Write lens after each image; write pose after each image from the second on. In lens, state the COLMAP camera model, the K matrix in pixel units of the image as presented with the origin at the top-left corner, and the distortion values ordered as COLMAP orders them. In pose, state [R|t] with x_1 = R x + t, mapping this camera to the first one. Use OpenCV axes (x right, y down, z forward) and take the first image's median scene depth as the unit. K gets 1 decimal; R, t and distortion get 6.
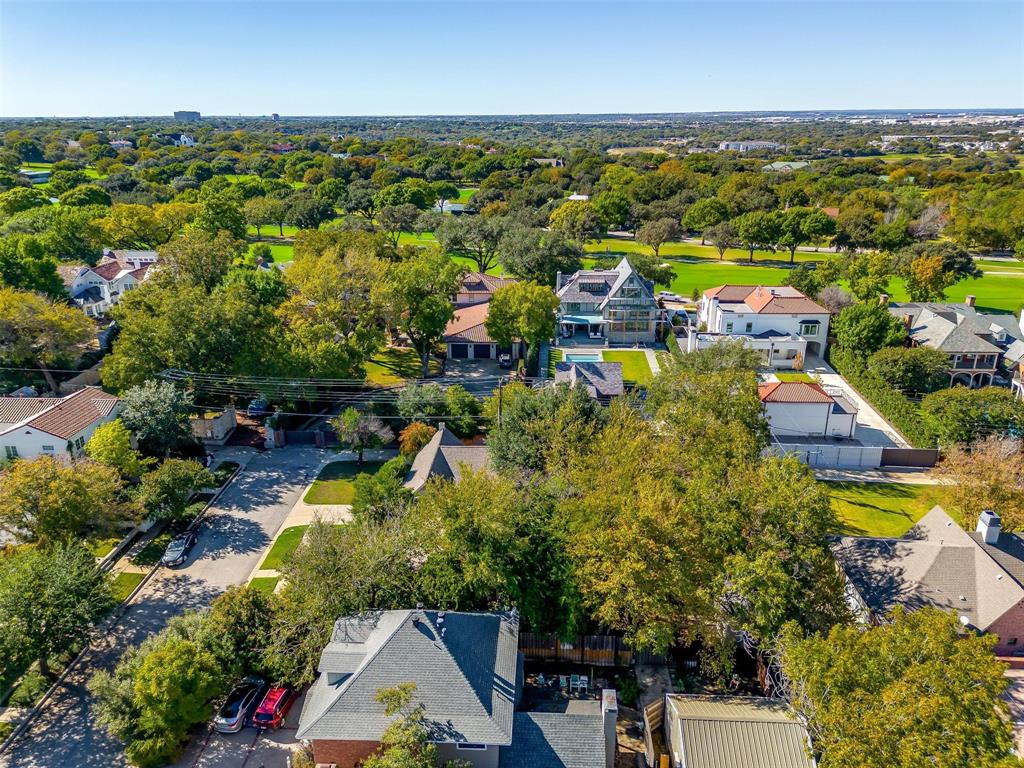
lens RADIAL K [[731.9, 0, 512.0], [0, 731.9, 384.0], [0, 0, 1]] dist [0.071136, -0.075292]
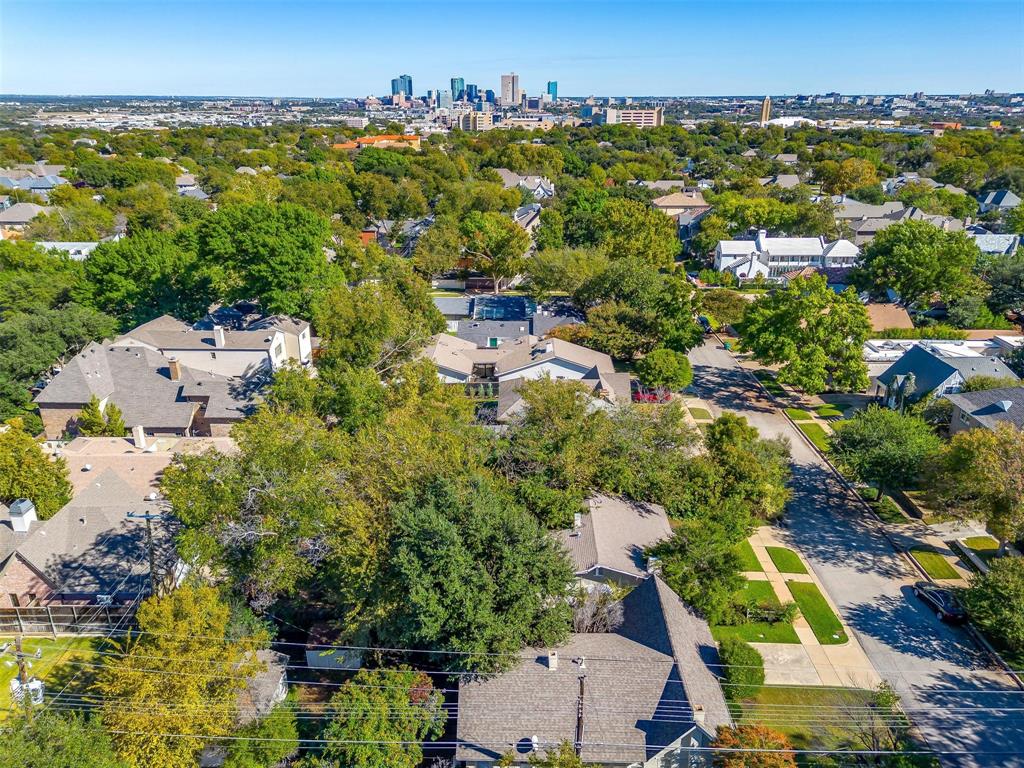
lens RADIAL K [[731.9, 0, 512.0], [0, 731.9, 384.0], [0, 0, 1]] dist [0.071136, -0.075292]
pose [[-0.999564, 0.017880, -0.023496, 0.021751], [-0.002053, 0.751765, 0.659428, -0.292601], [0.029454, 0.659189, -0.751400, 0.850094]]
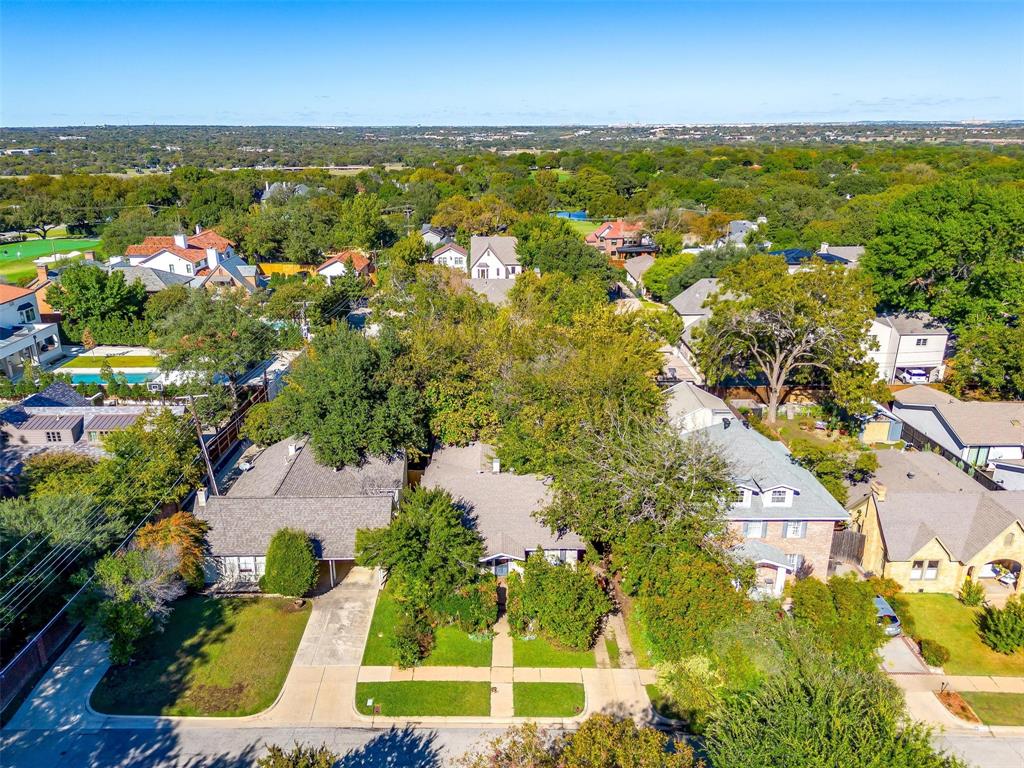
lens RADIAL K [[726.7, 0, 498.9], [0, 726.7, 405.9], [0, 0, 1]] dist [0.082846, -0.091325]
pose [[-0.046536, -0.346256, 0.936985, -0.452299], [0.346025, 0.874339, 0.340291, -0.088517], [-0.937070, 0.340056, 0.079125, 0.489947]]
